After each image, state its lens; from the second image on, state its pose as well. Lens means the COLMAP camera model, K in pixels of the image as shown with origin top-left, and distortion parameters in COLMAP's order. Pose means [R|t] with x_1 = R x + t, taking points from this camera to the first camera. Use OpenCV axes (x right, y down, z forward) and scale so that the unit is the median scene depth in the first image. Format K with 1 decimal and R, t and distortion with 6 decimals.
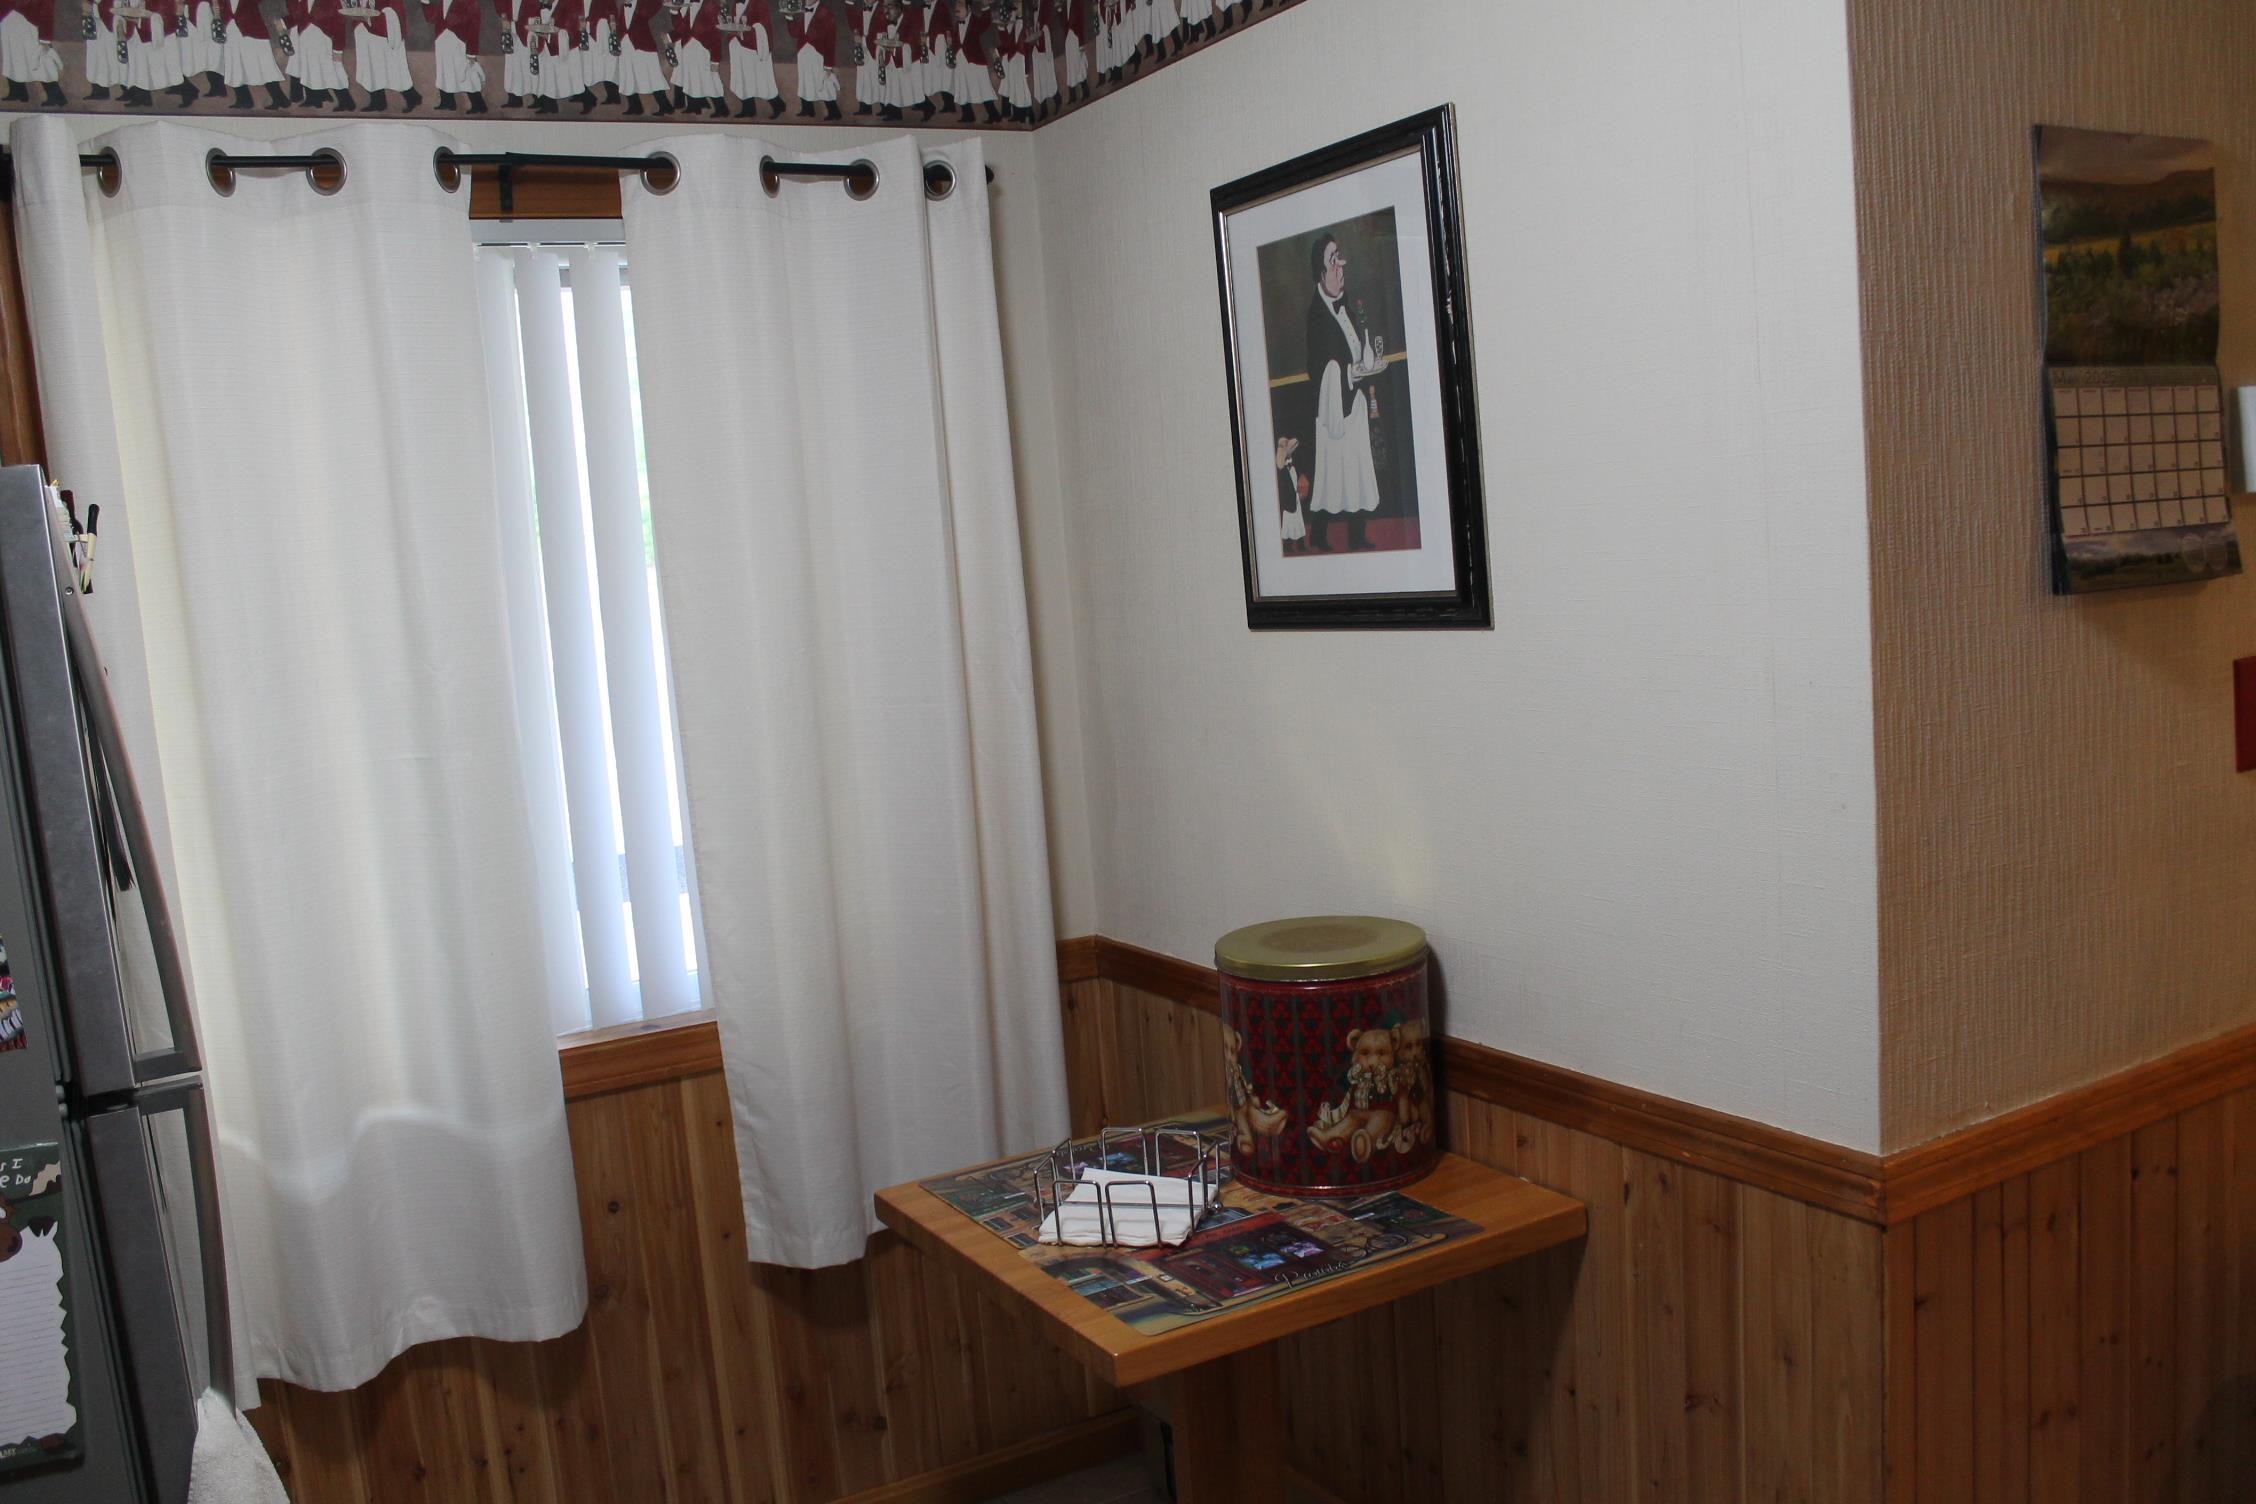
lens RADIAL K [[1903.3, 0, 1099.5], [0, 1903.3, 803.2], [0, 0, 1]] dist [-0.161256, 0.129285]
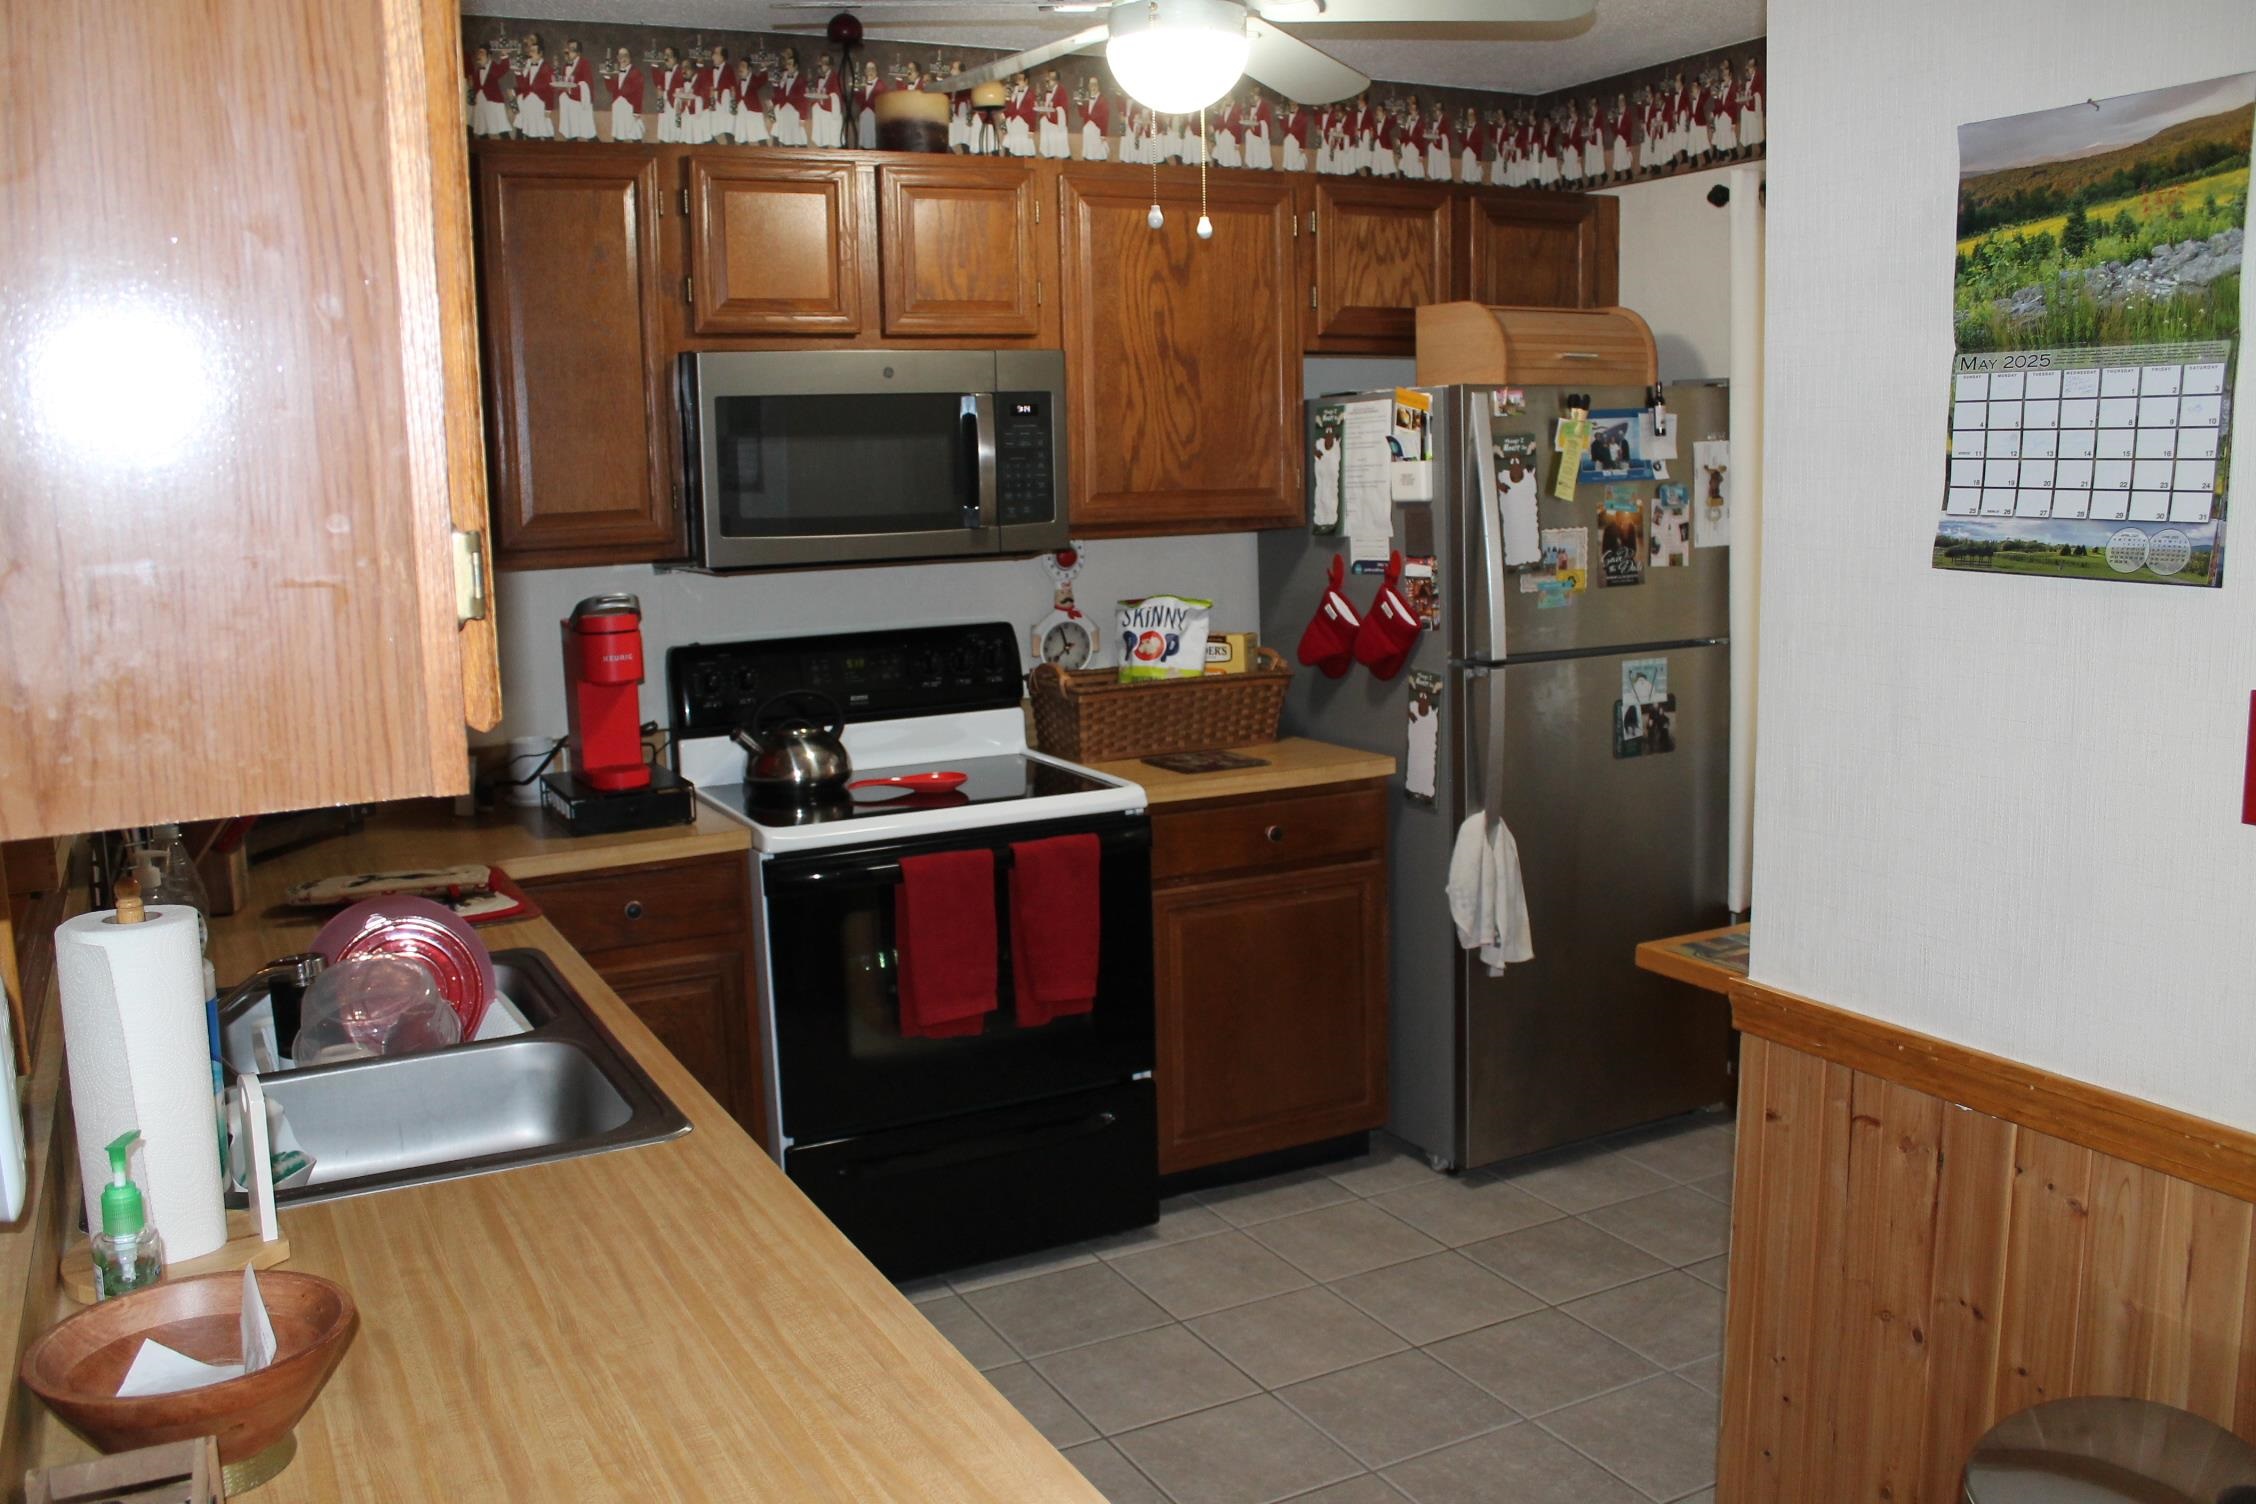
lens RADIAL K [[1903.3, 0, 1116.2], [0, 1903.3, 762.7], [0, 0, 1]] dist [-0.161256, 0.129285]
pose [[-0.014351, 0.239163, -0.970873, 1.567333], [-0.103035, 0.965451, 0.239350, -0.207322], [0.994574, 0.103469, 0.010787, 0.508075]]
